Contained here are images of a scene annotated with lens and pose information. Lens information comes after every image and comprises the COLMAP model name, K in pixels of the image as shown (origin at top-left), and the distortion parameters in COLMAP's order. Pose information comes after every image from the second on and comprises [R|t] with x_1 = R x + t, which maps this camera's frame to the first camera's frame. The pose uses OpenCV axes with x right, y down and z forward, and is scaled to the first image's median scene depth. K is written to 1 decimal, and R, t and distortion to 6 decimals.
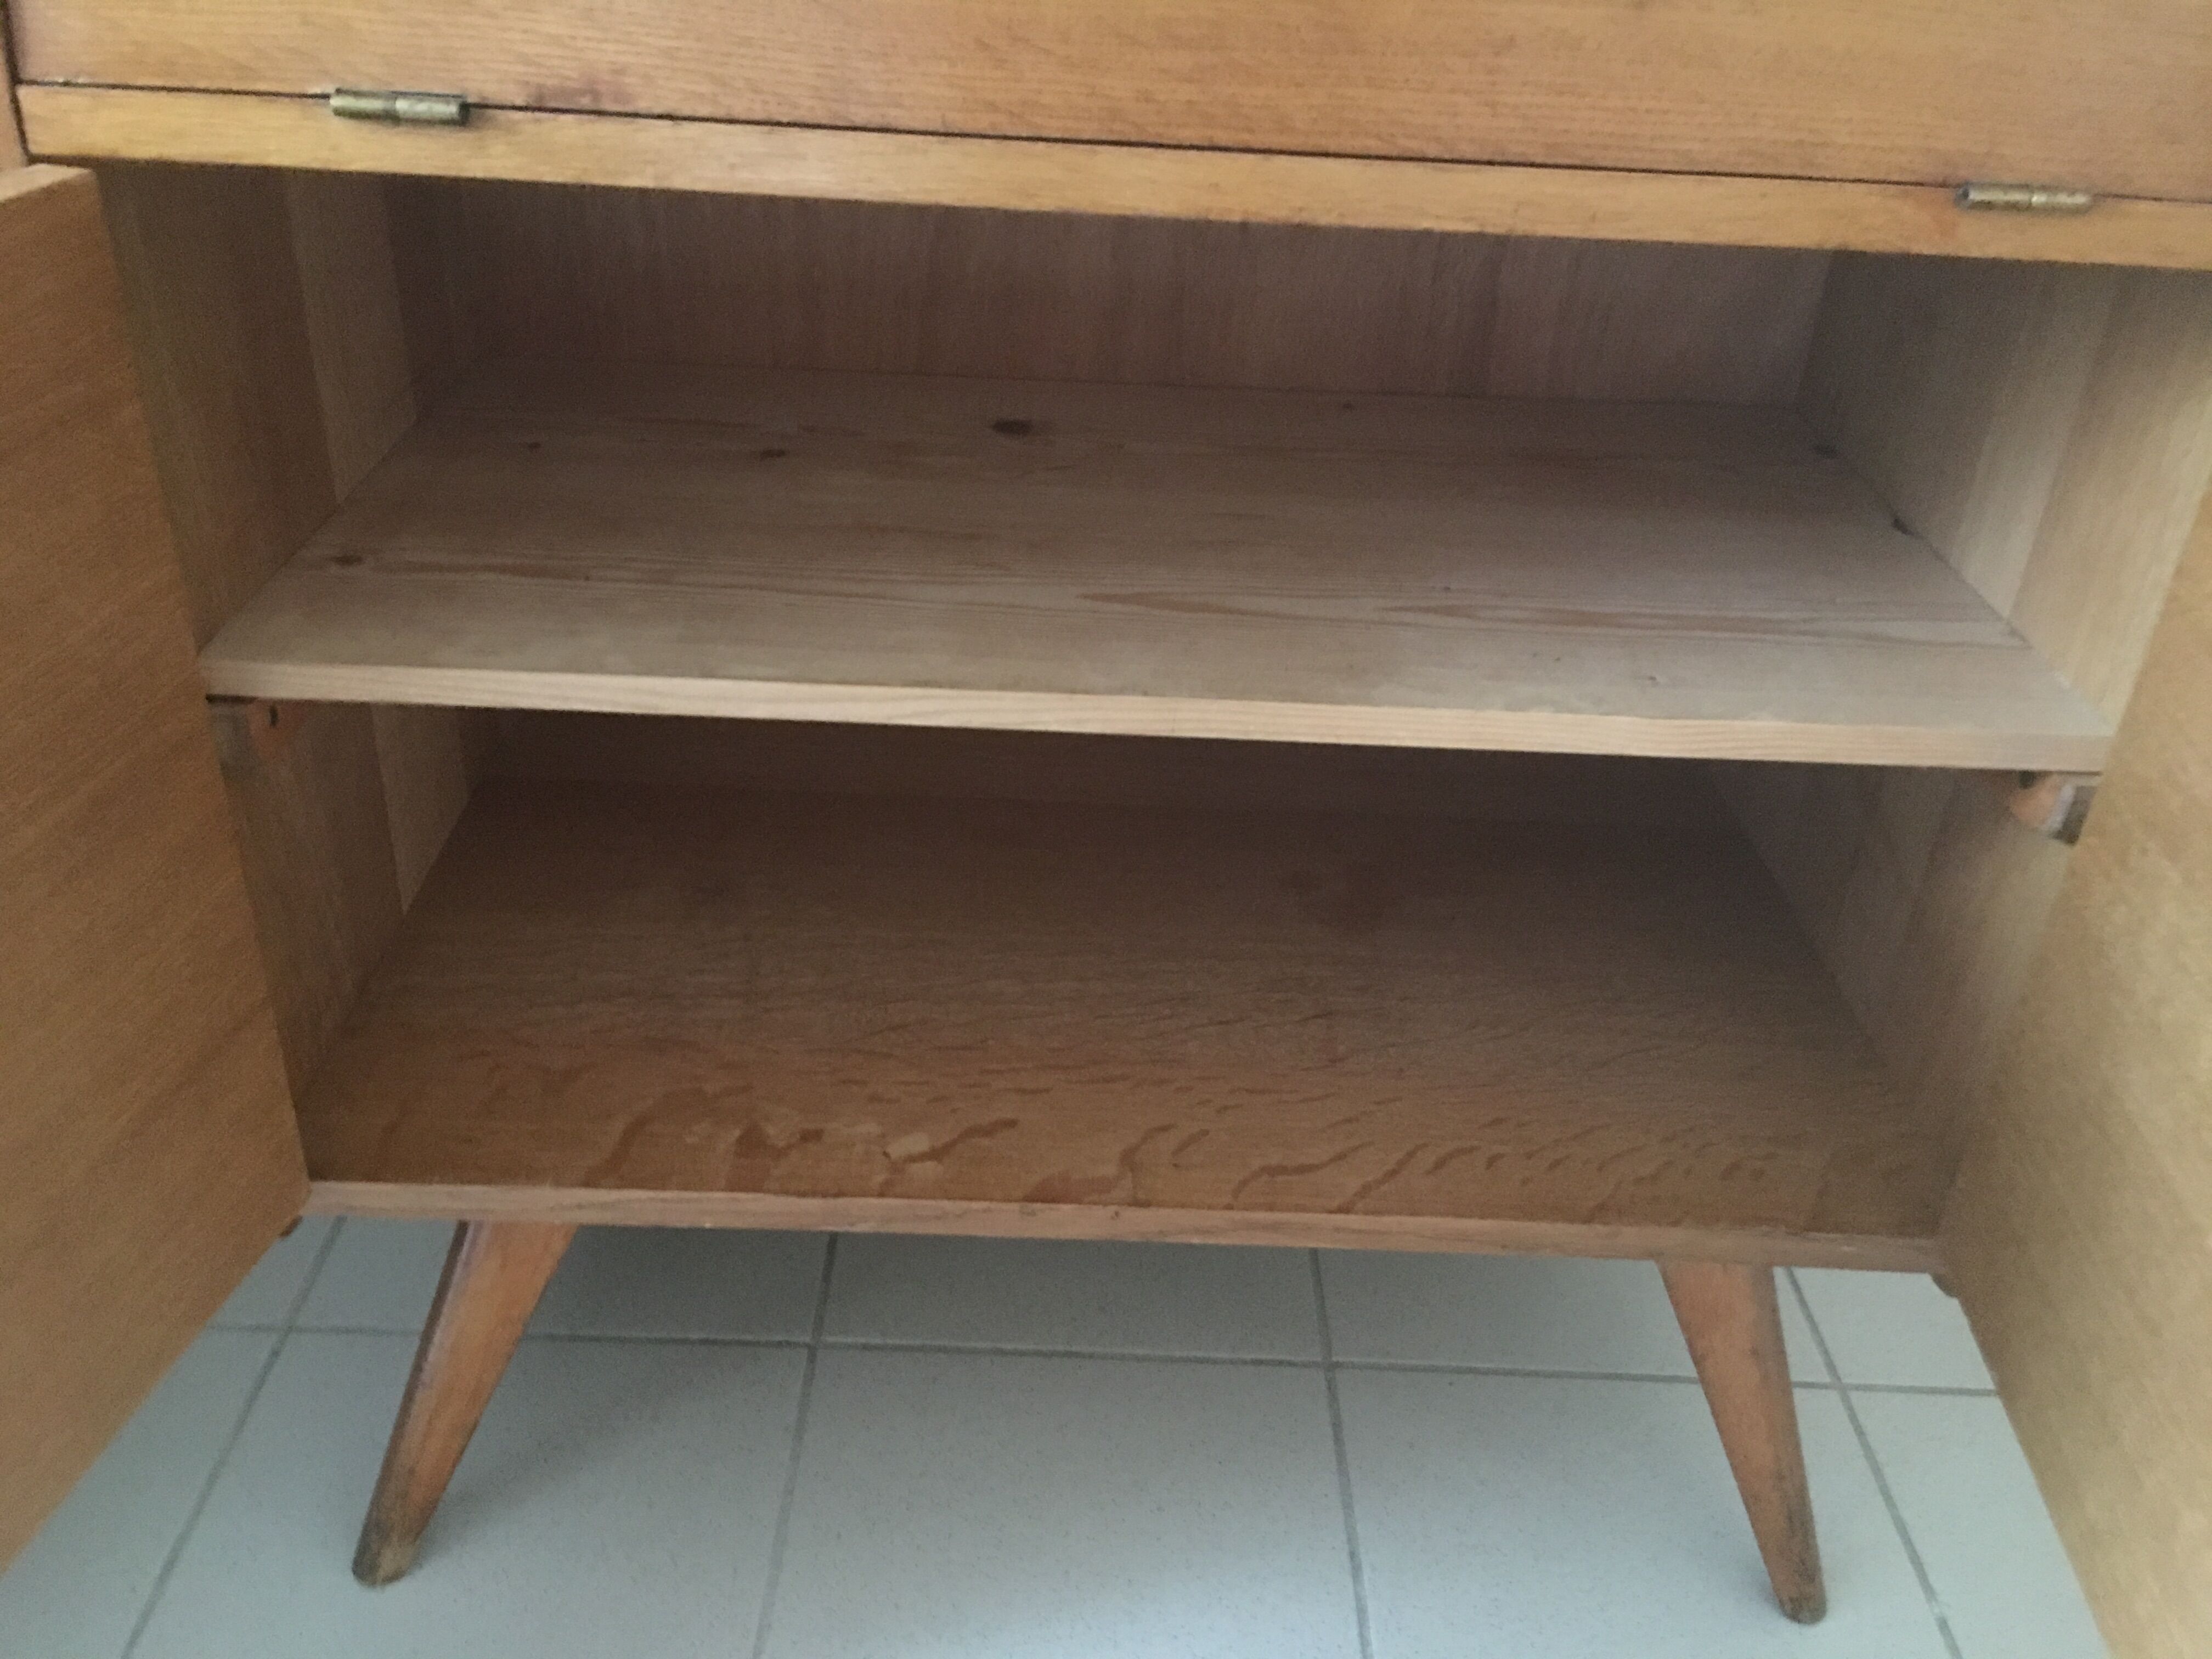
lens RADIAL K [[1909.3, 0, 1102.0], [0, 1909.3, 836.4], [0, 0, 1]] dist [0.074770, -0.113529]
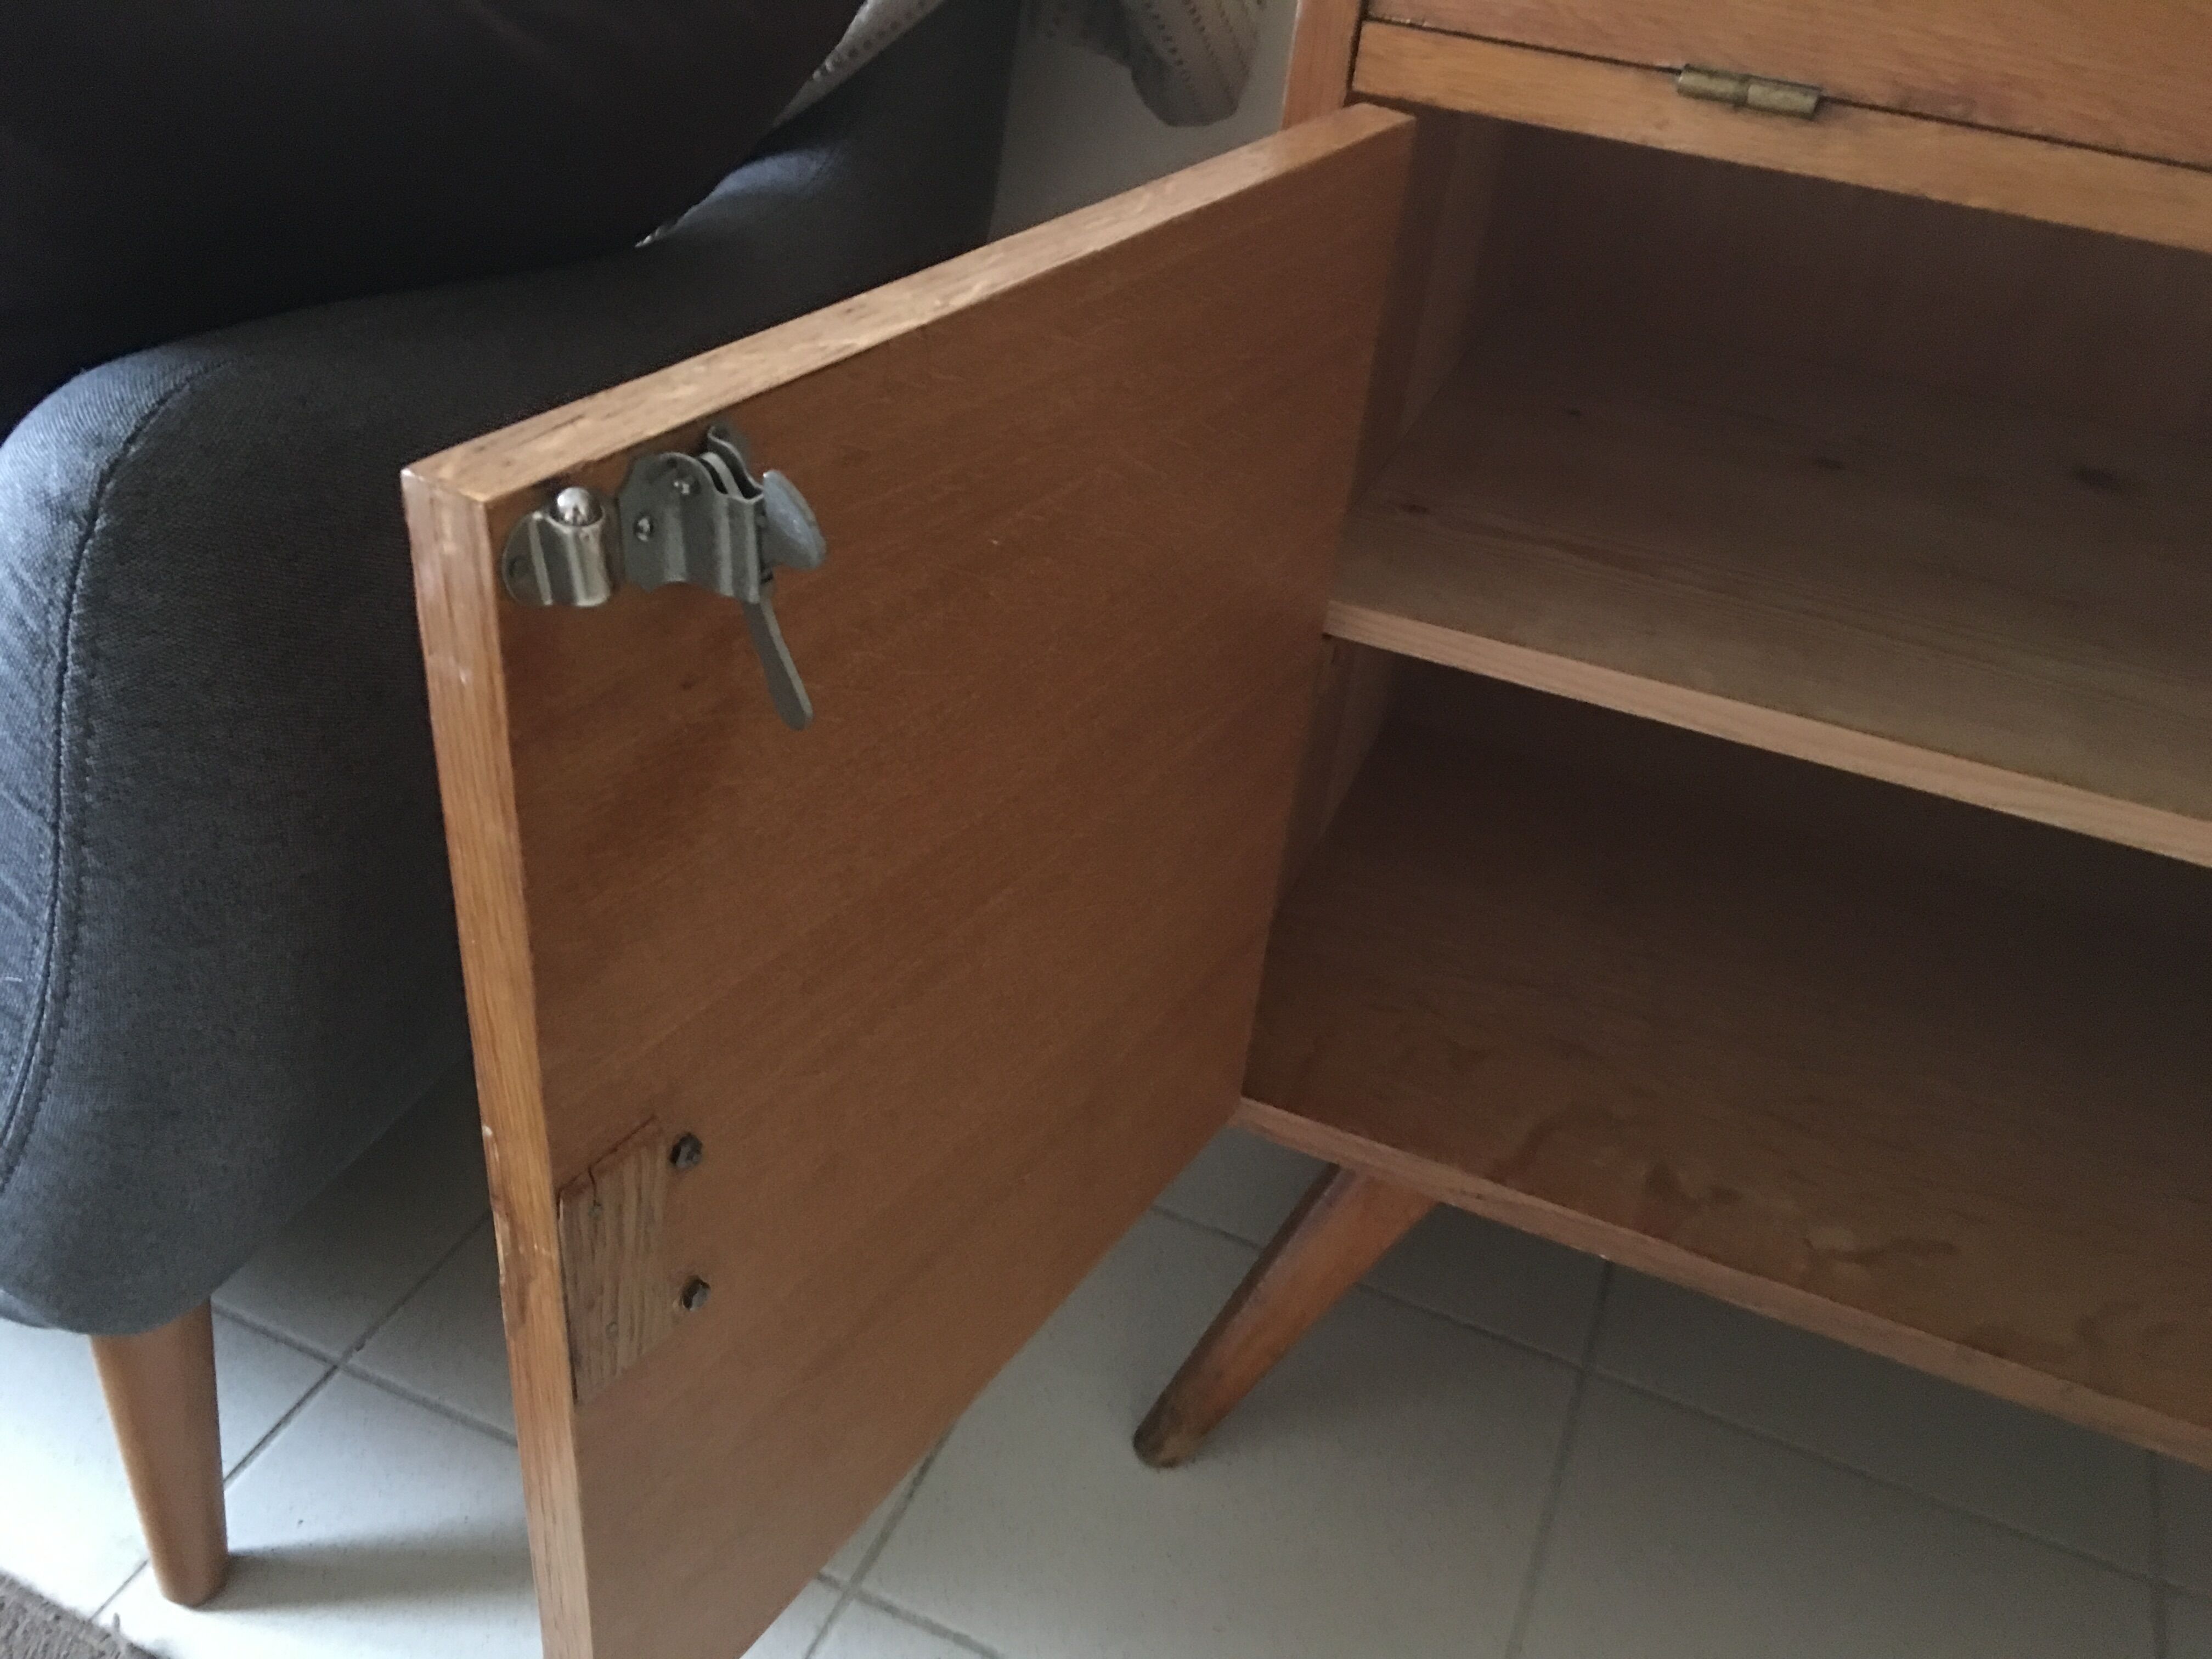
lens RADIAL K [[1909.3, 0, 1074.7], [0, 1909.3, 824.8], [0, 0, 1]] dist [0.074770, -0.113529]
pose [[0.920408, 0.245194, -0.304514, -0.209365], [-0.233538, 0.969471, 0.074737, -0.017101], [0.313543, 0.002327, 0.949571, 0.000598]]
